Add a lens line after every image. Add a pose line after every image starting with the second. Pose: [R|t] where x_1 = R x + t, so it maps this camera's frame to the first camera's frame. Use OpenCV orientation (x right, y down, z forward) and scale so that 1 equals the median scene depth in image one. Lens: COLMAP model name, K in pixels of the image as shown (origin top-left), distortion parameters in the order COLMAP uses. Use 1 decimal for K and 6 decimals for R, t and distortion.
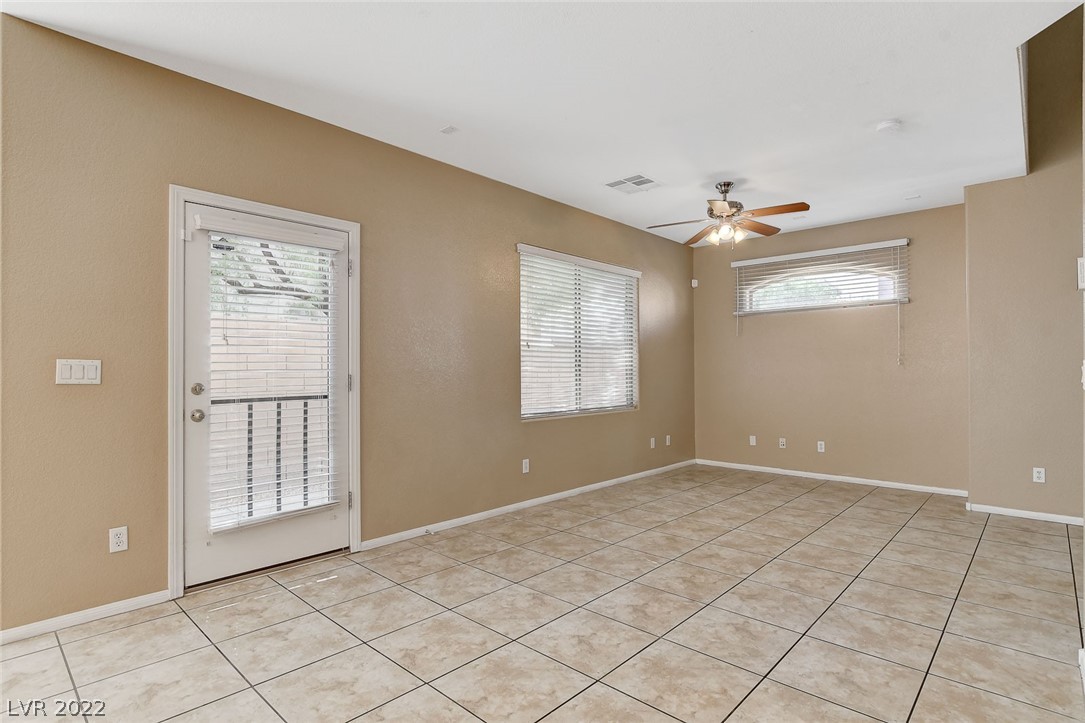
lens RADIAL K [[549.0, 0, 539.2], [0, 549.0, 363.6], [0, 0, 1]] dist [-0.007837, 0.000539]
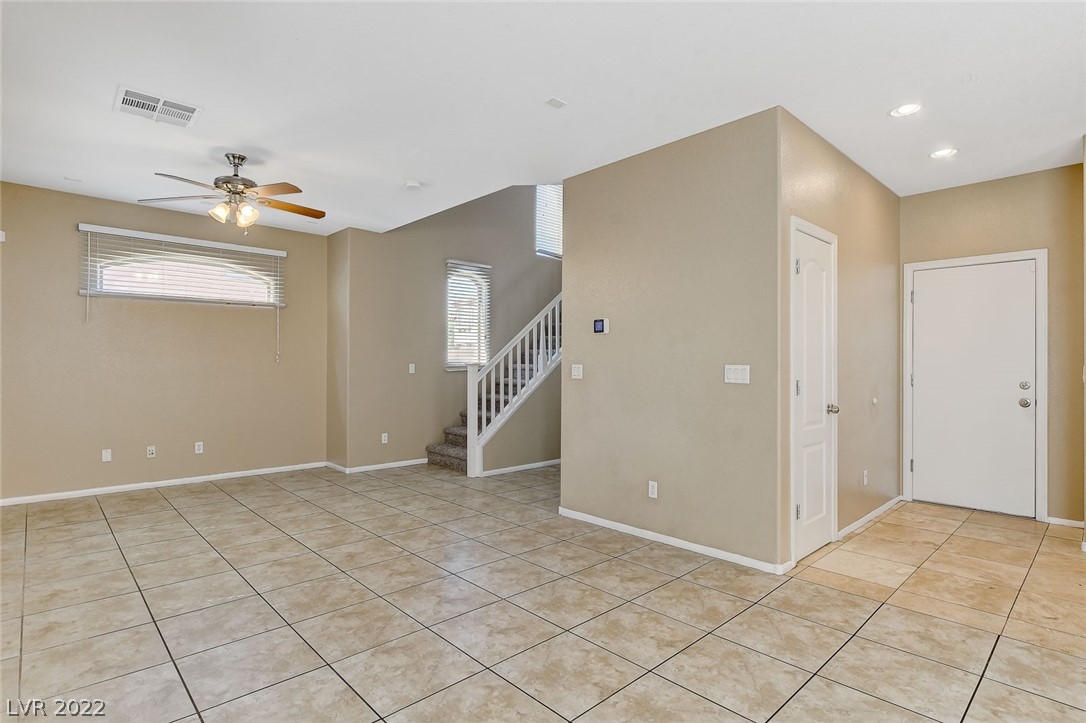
lens RADIAL K [[553.8, 0, 537.7], [0, 553.8, 359.9], [0, 0, 1]] dist [-0.006991, 0.001142]
pose [[0.060646, 0.008550, 0.998123, -0.647141], [-0.017635, 0.999816, -0.007494, -0.004566], [-0.998004, -0.017147, 0.060785, 0.578334]]
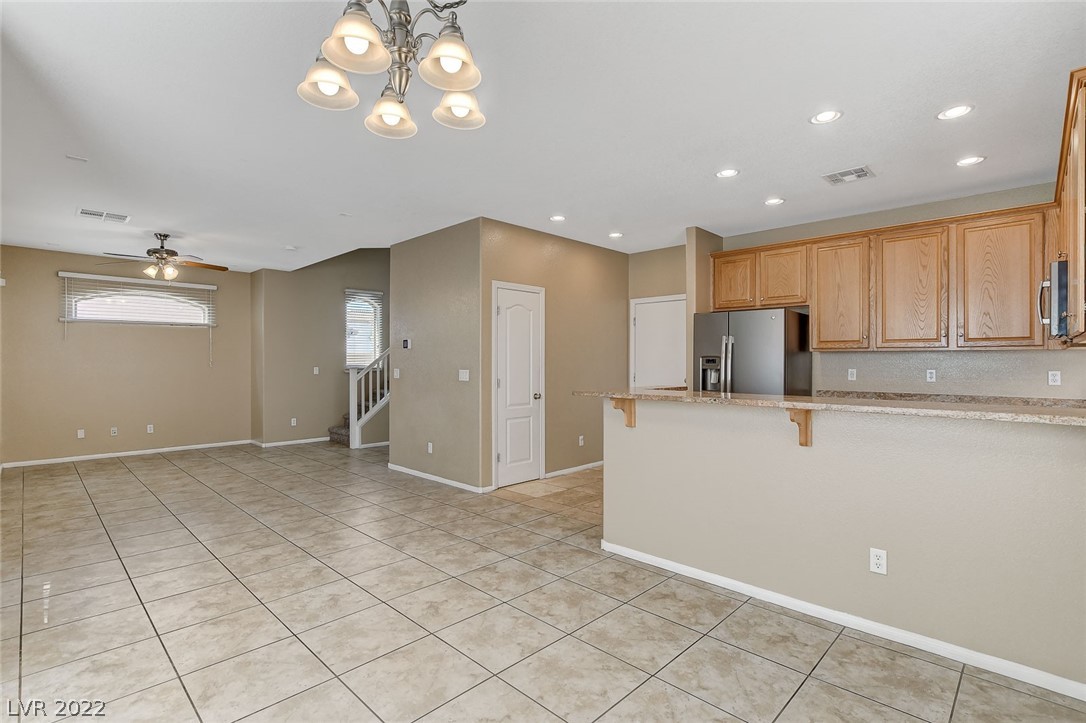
lens RADIAL K [[529.2, 0, 542.8], [0, 529.2, 361.7], [0, 0, 1]] dist [-0.004276, -0.000413]
pose [[0.025480, 0.000927, 0.999675, -1.174853], [-0.012582, 0.999921, -0.000607, -0.033750], [-0.999596, -0.012563, 0.025489, 0.038813]]
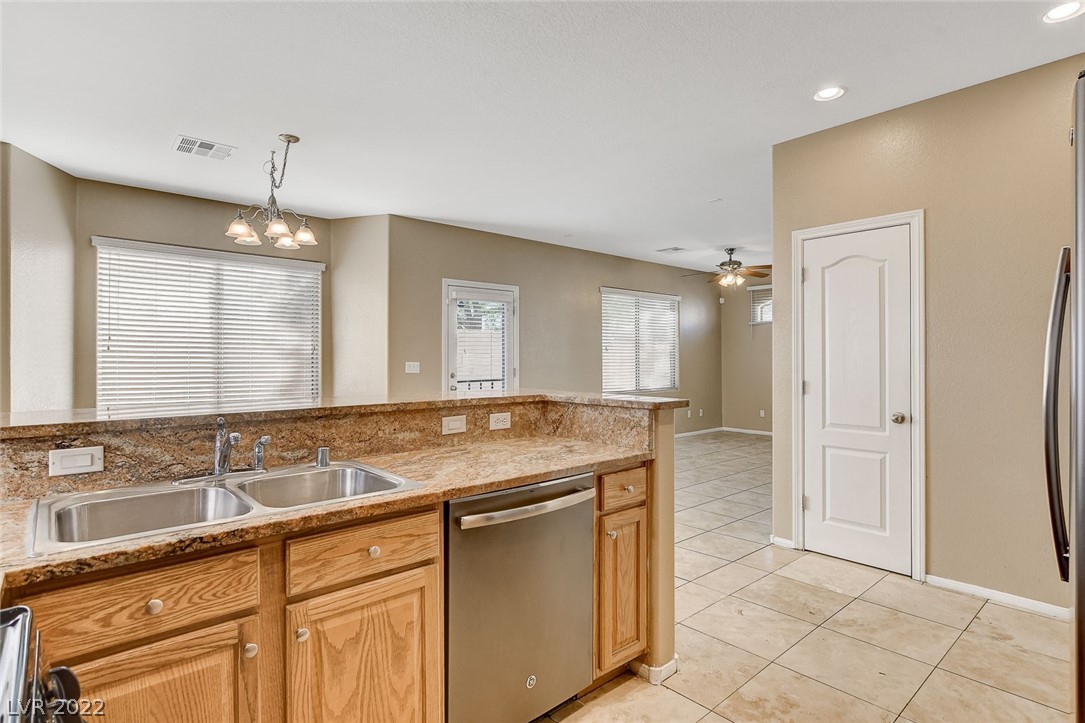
lens RADIAL K [[549.0, 0, 538.1], [0, 549.0, 356.4], [0, 0, 1]] dist [-0.007837, 0.000539]
pose [[0.994755, 0.000885, -0.102283, -0.073272], [0.000218, 0.999942, 0.010770, -0.039044], [0.102287, -0.010736, 0.994697, -0.835470]]
